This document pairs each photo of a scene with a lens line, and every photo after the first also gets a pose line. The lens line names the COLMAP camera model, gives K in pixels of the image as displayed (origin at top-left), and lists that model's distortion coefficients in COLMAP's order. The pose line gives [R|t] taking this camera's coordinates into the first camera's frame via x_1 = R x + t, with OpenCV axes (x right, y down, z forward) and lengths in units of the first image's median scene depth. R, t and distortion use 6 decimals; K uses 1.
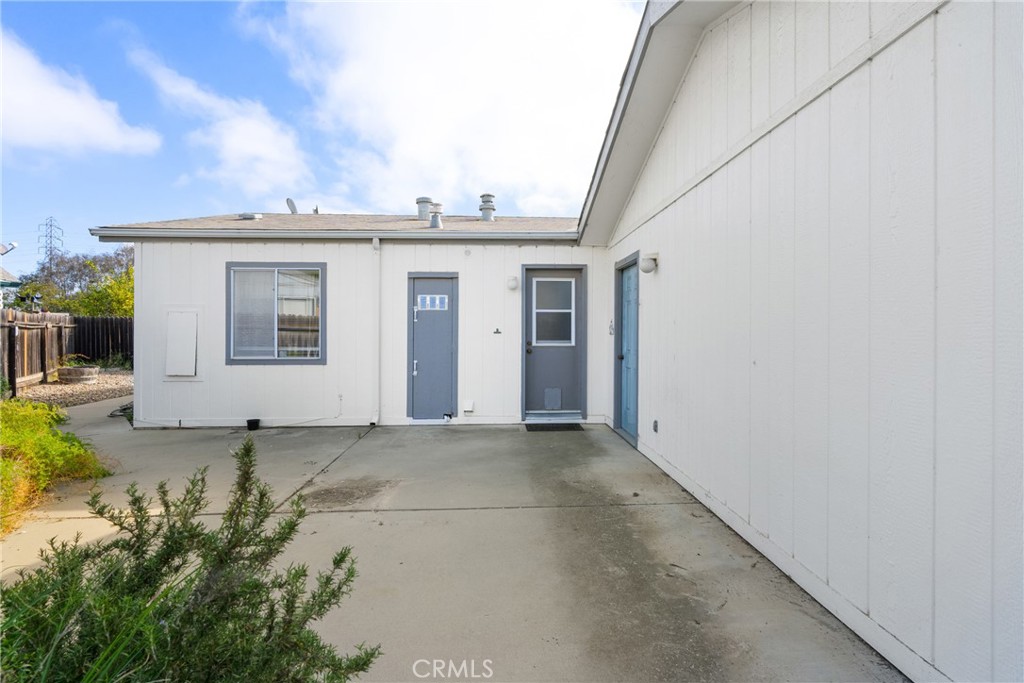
lens RADIAL K [[474.3, 0, 514.2], [0, 474.3, 329.9], [0, 0, 1]] dist [-0.004064, 0.000903]
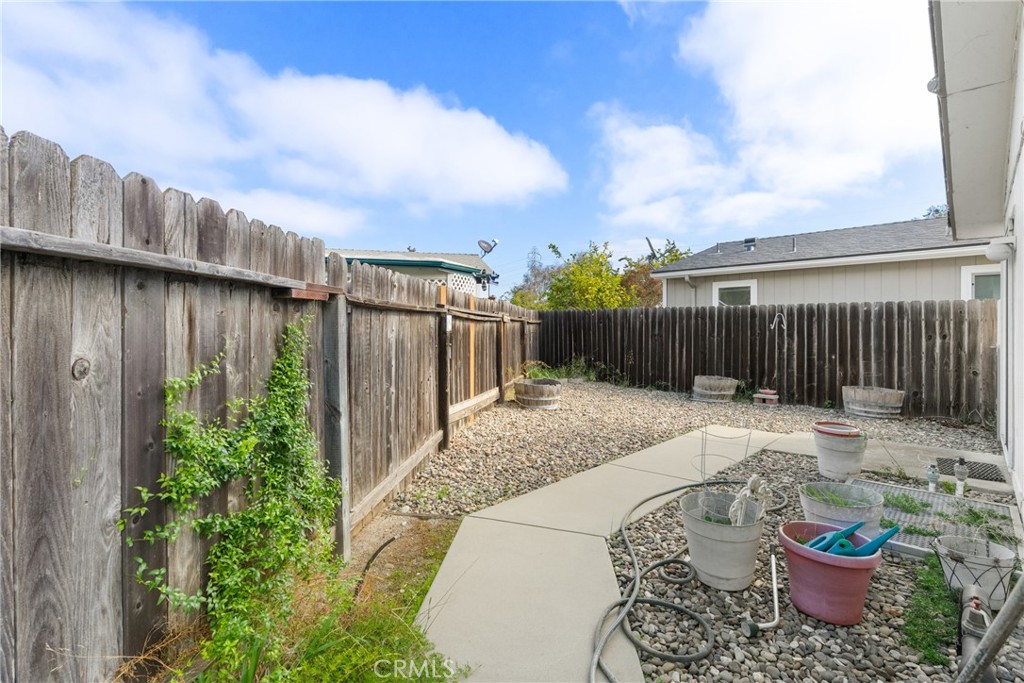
lens RADIAL K [[478.3, 0, 519.3], [0, 478.3, 334.2], [0, 0, 1]] dist [-0.003177, 0.000443]
pose [[0.689803, 0.002414, -0.723993, -0.817054], [0.001903, 0.999985, 0.005147, 0.018262], [0.723994, -0.004928, 0.689789, 0.932557]]
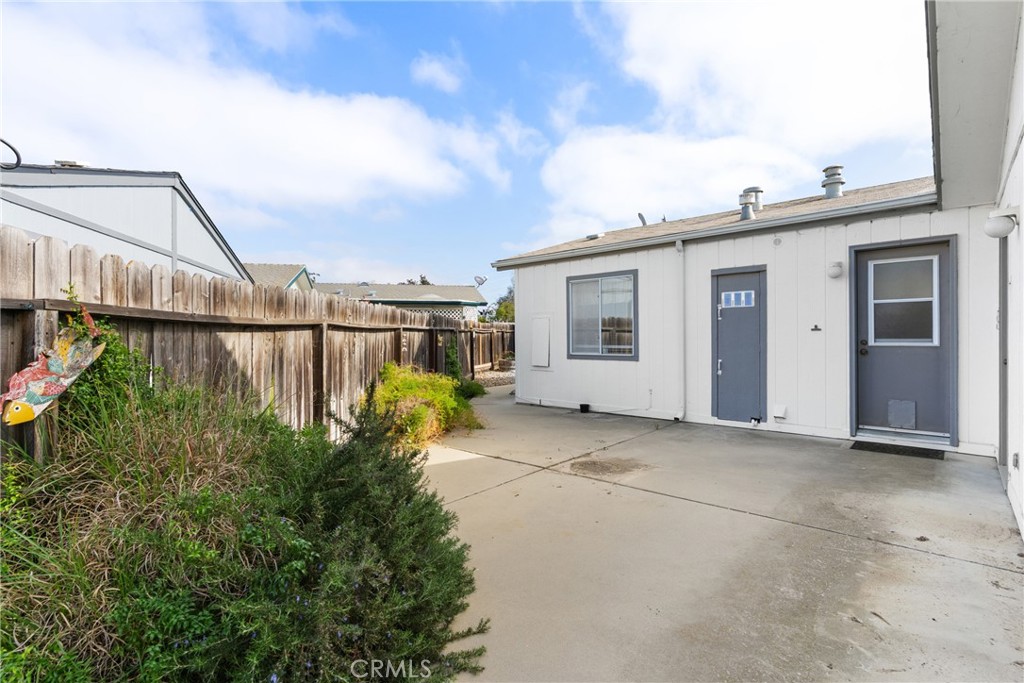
lens RADIAL K [[478.3, 0, 519.3], [0, 478.3, 334.2], [0, 0, 1]] dist [-0.003177, 0.000443]
pose [[0.710291, -0.010000, -0.703837, 0.191666], [0.011356, 0.999932, -0.002746, 0.010178], [0.703817, -0.006042, 0.710356, 0.007743]]
